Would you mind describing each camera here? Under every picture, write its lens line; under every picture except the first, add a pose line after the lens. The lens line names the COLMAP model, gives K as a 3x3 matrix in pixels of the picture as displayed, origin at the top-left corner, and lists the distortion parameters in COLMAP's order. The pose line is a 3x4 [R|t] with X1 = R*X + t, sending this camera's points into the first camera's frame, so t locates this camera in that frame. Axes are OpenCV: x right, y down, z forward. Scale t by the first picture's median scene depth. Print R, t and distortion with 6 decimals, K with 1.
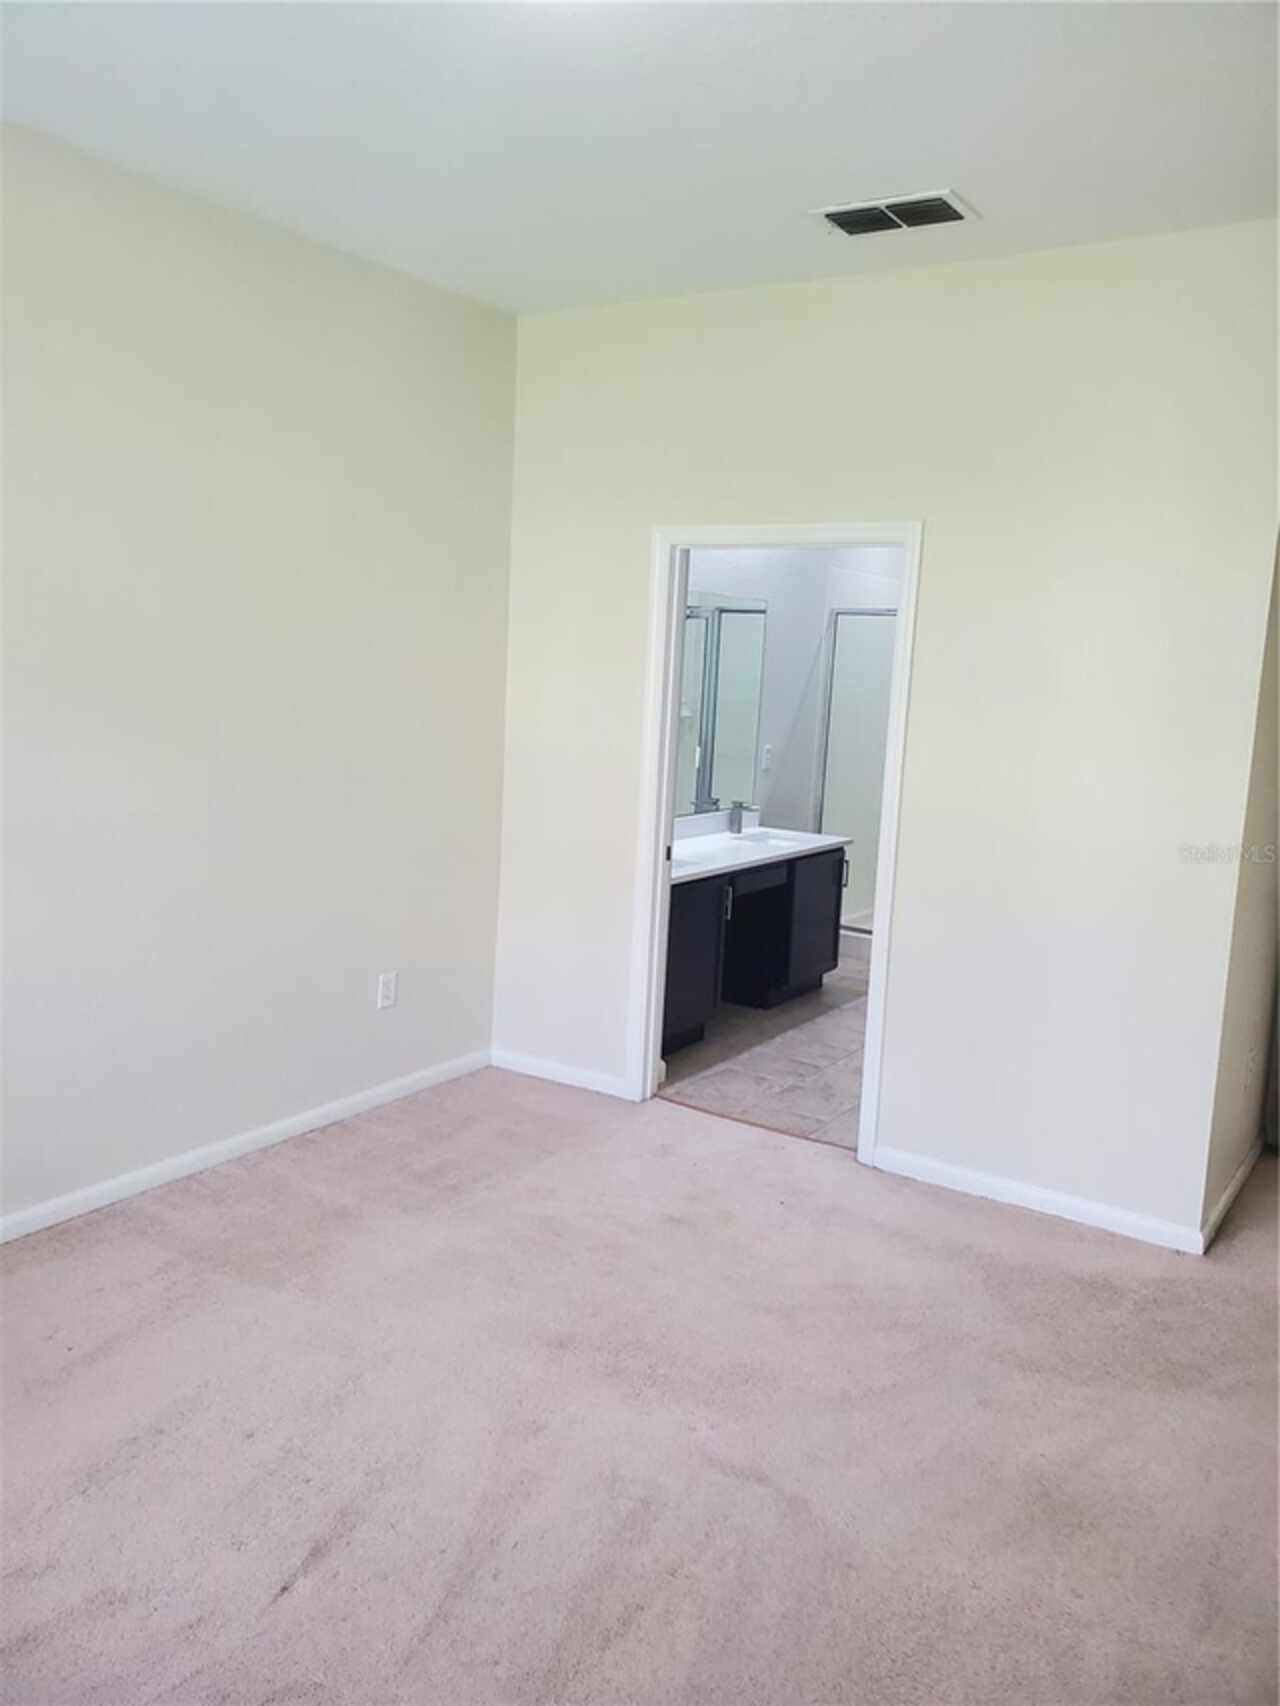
lens RADIAL K [[1329.3, 0, 614.3], [0, 1329.3, 857.6], [0, 0, 1]] dist [0.002052, 0.002806]
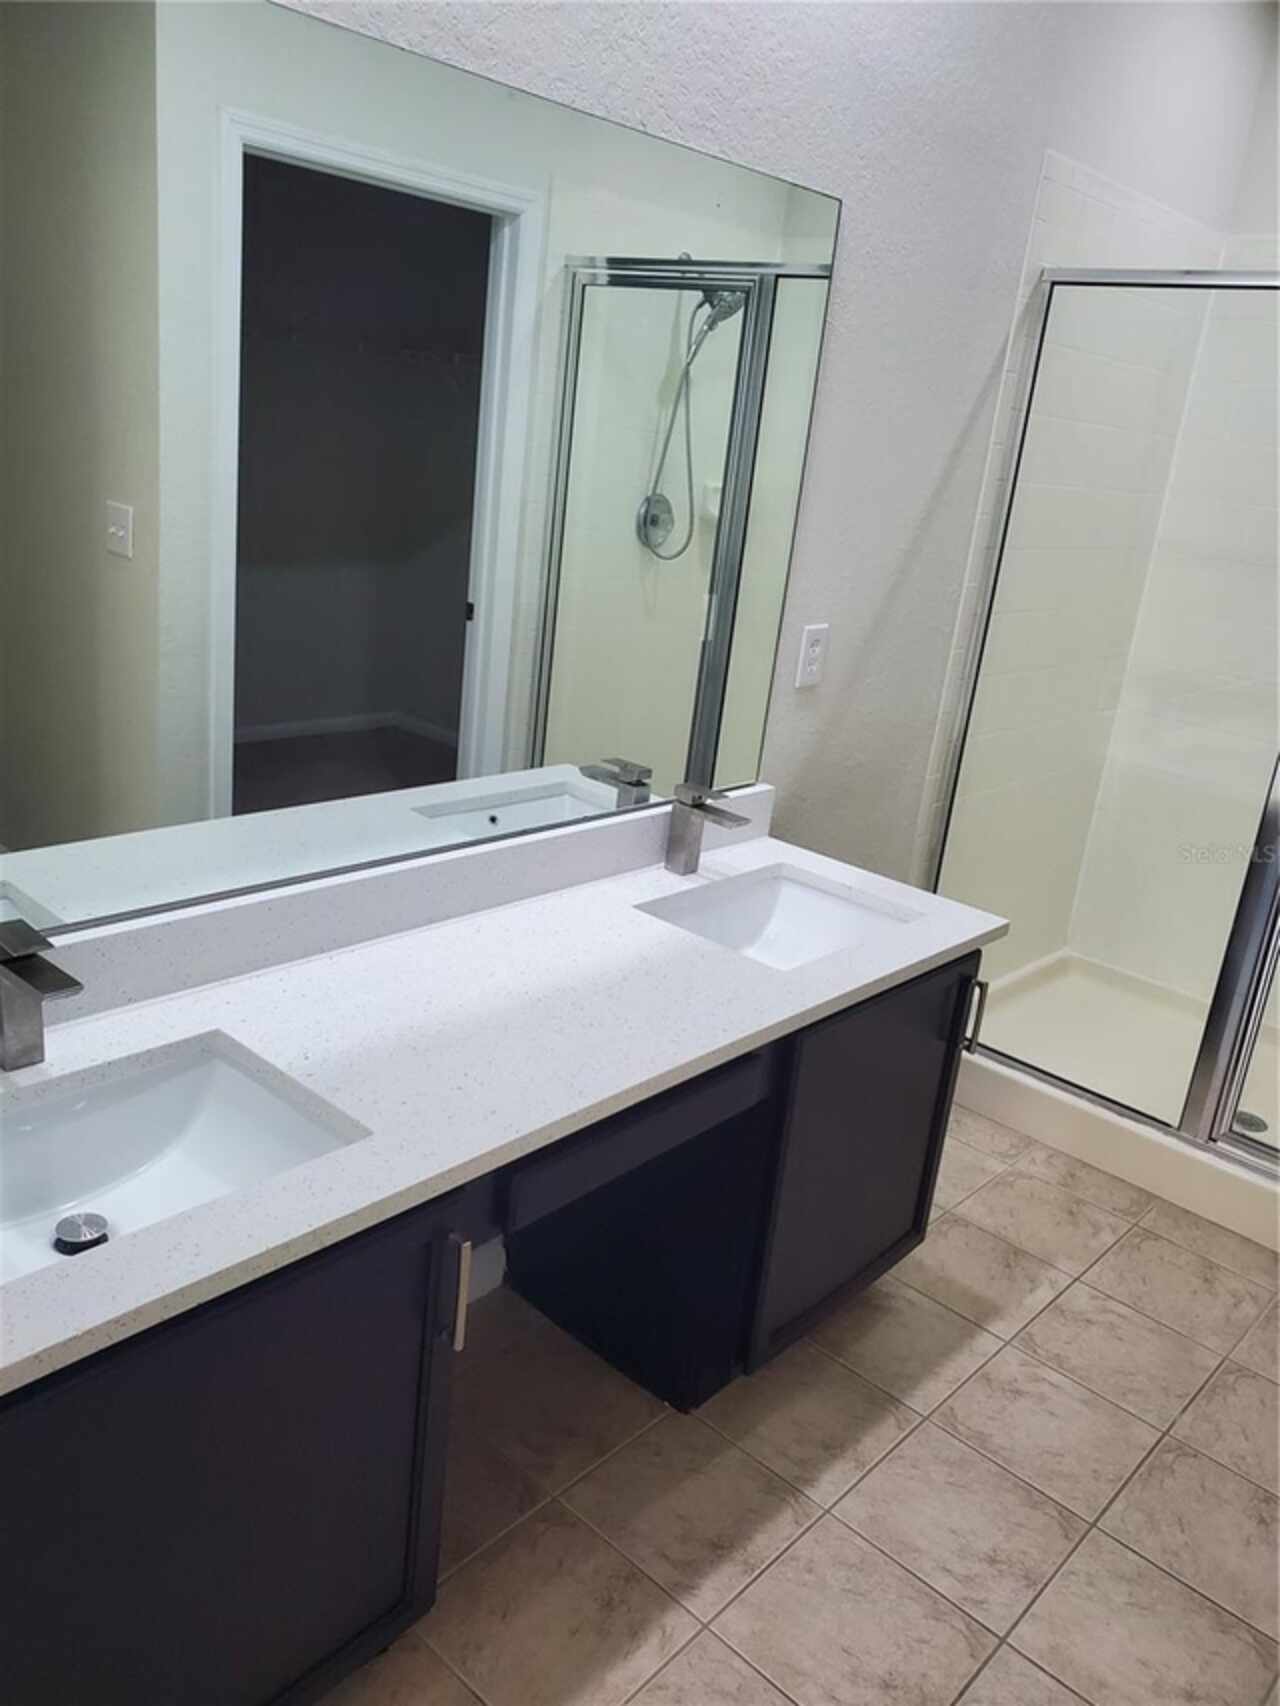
lens RADIAL K [[1329.3, 0, 614.3], [0, 1329.3, 857.6], [0, 0, 1]] dist [0.002052, 0.002806]
pose [[0.987013, 0.093467, -0.130652, 0.118981], [-0.069952, 0.982220, 0.174216, -0.084296], [0.144613, -0.162814, 0.976001, 0.632756]]
